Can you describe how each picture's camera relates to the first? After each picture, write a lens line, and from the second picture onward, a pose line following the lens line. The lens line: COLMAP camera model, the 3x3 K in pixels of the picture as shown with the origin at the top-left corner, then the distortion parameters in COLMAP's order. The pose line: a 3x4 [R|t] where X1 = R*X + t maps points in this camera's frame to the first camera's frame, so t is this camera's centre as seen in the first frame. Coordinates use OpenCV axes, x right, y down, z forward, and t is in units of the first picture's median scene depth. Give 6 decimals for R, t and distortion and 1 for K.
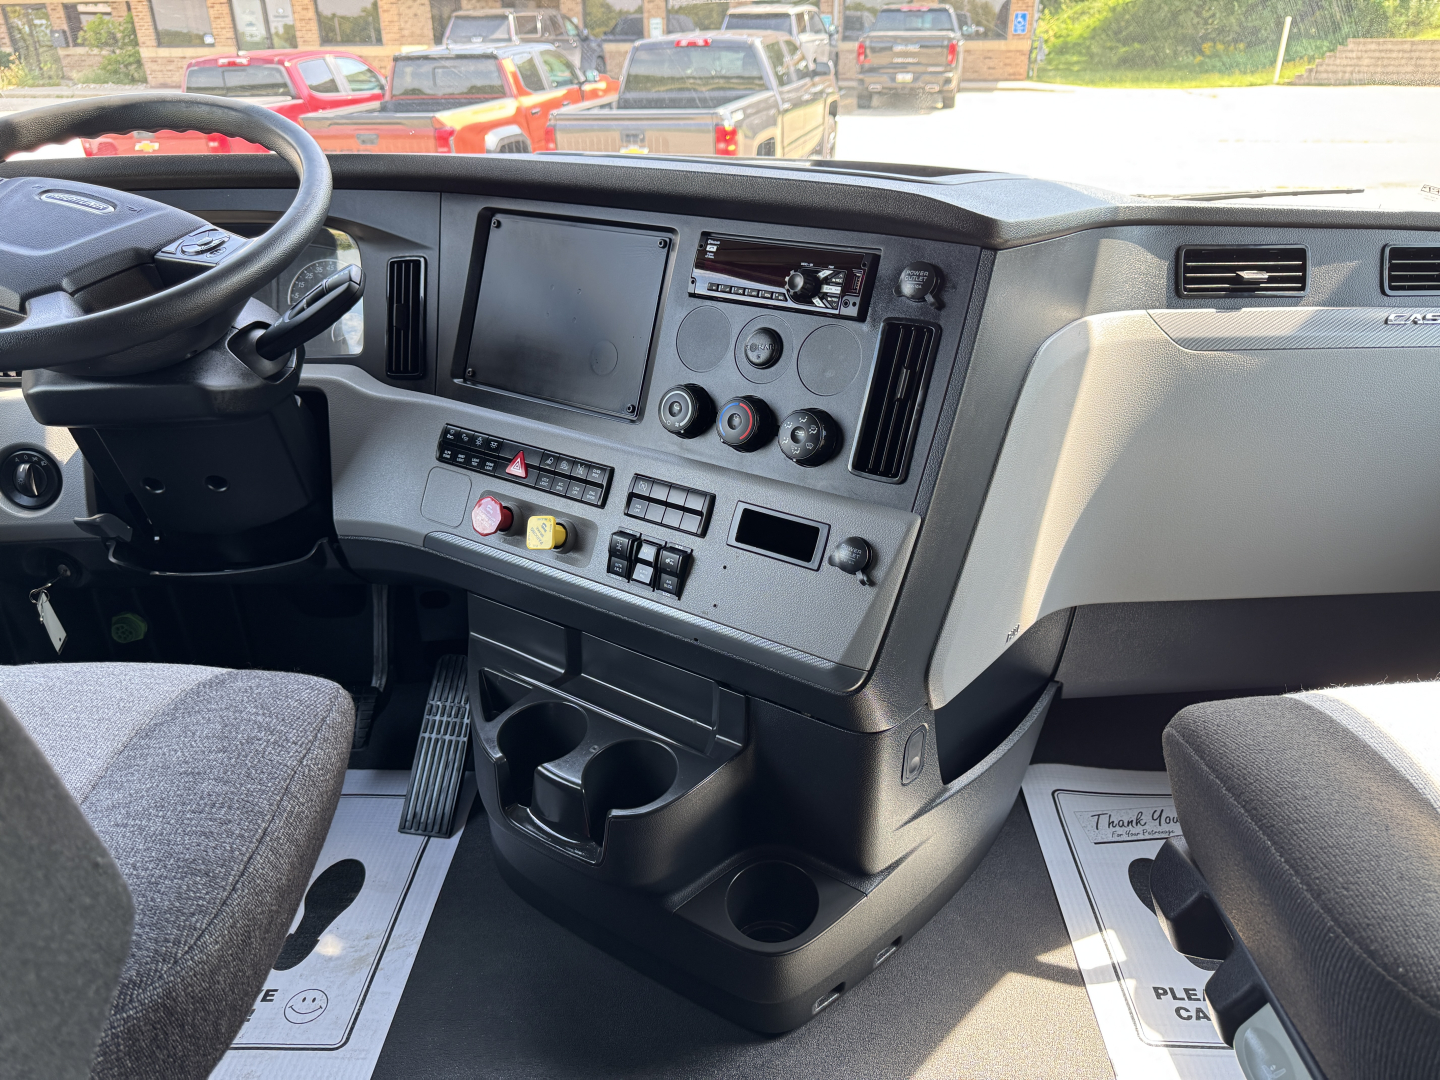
lens RADIAL K [[1011.0, 0, 720.0], [0, 1011.0, 540.0], [0, 0, 1]] dist [0.065997, -0.076859]
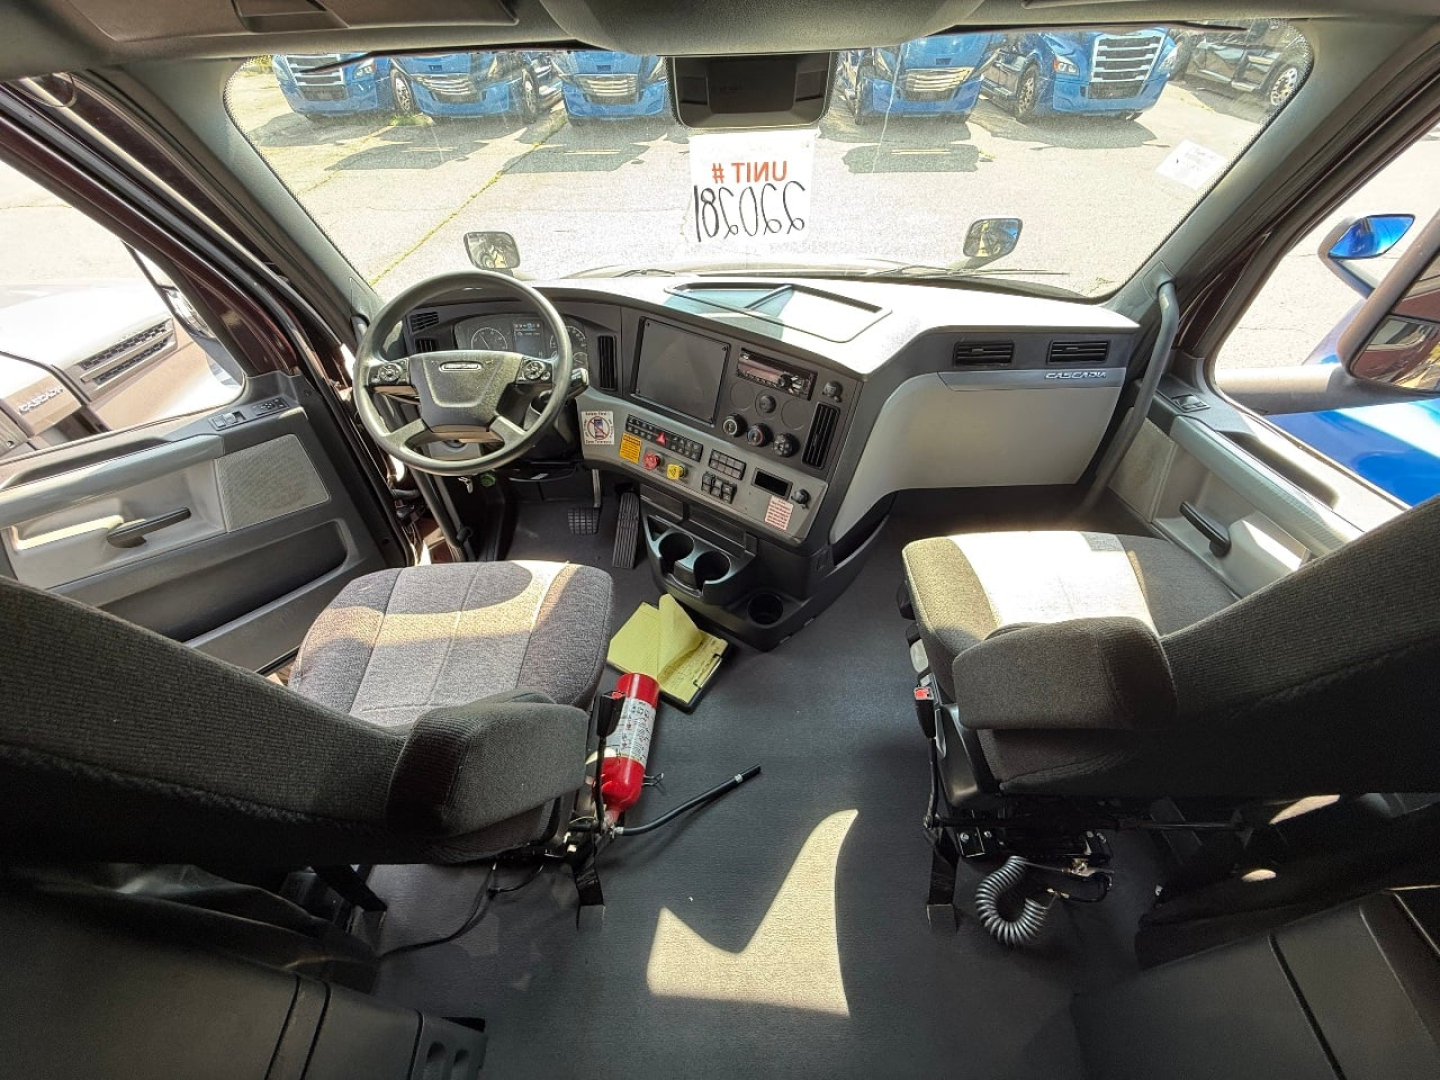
lens RADIAL K [[578.3, 0, 720.0], [0, 578.3, 540.0], [0, 0, 1]] dist [0.005901, -0.001005]
pose [[0.999400, 0.011127, -0.032809, -0.019371], [0.000469, 0.942590, 0.333951, -0.326756], [0.034641, -0.333766, 0.942019, -0.365783]]
